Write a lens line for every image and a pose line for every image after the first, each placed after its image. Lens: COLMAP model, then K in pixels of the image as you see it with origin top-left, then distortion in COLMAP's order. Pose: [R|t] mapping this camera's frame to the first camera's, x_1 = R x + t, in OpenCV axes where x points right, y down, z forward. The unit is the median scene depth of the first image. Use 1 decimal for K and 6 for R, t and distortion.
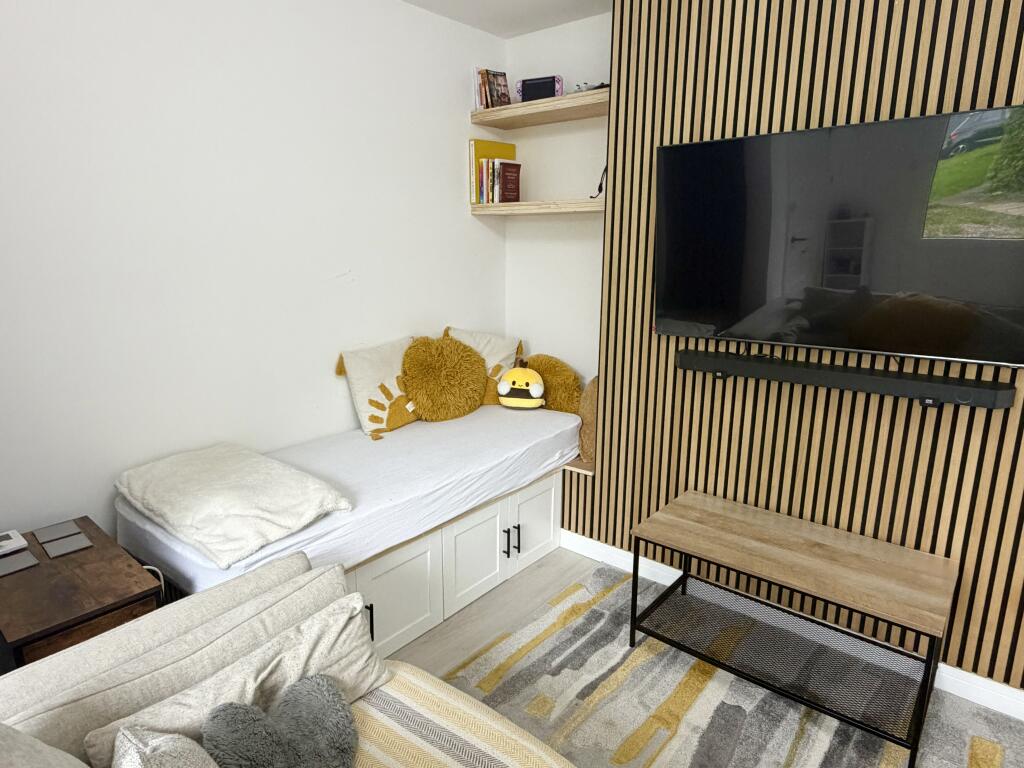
lens RADIAL K [[619.8, 0, 504.8], [0, 619.8, 384.0], [0, 0, 1]] dist [0.000991, -0.001286]
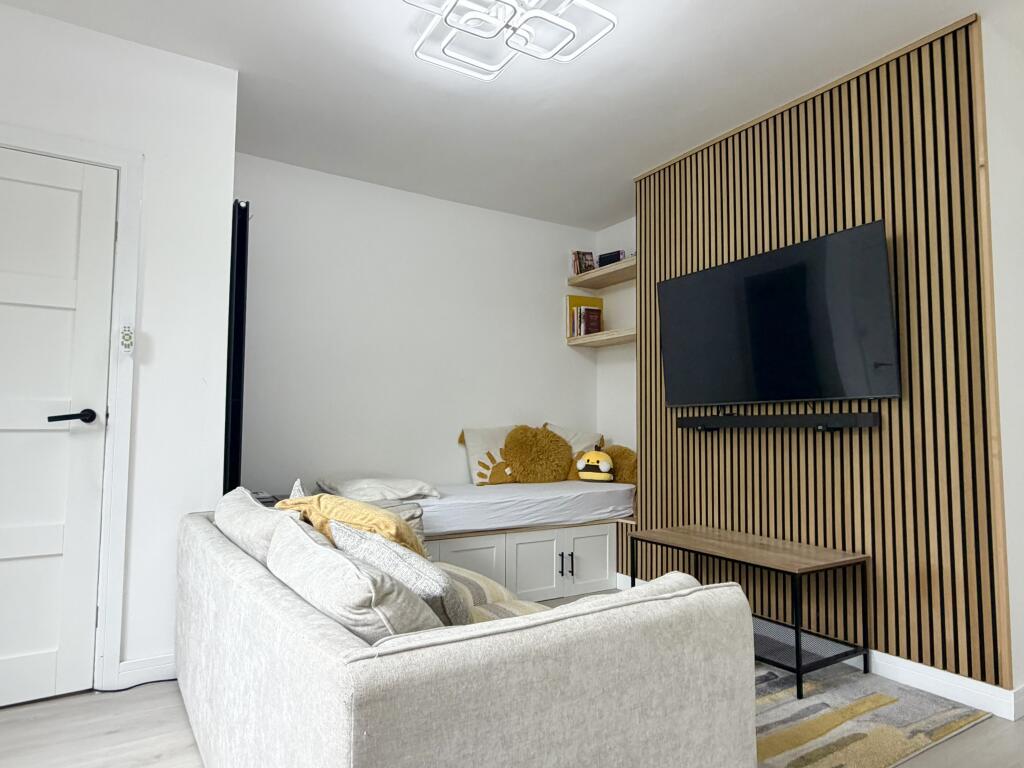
lens RADIAL K [[619.8, 0, 504.8], [0, 619.8, 384.0], [0, 0, 1]] dist [0.000991, -0.001286]
pose [[0.947790, -0.018080, -0.318381, 0.282789], [-0.076001, 0.956816, -0.280583, 0.237012], [0.309705, 0.290132, 0.905487, -0.319766]]
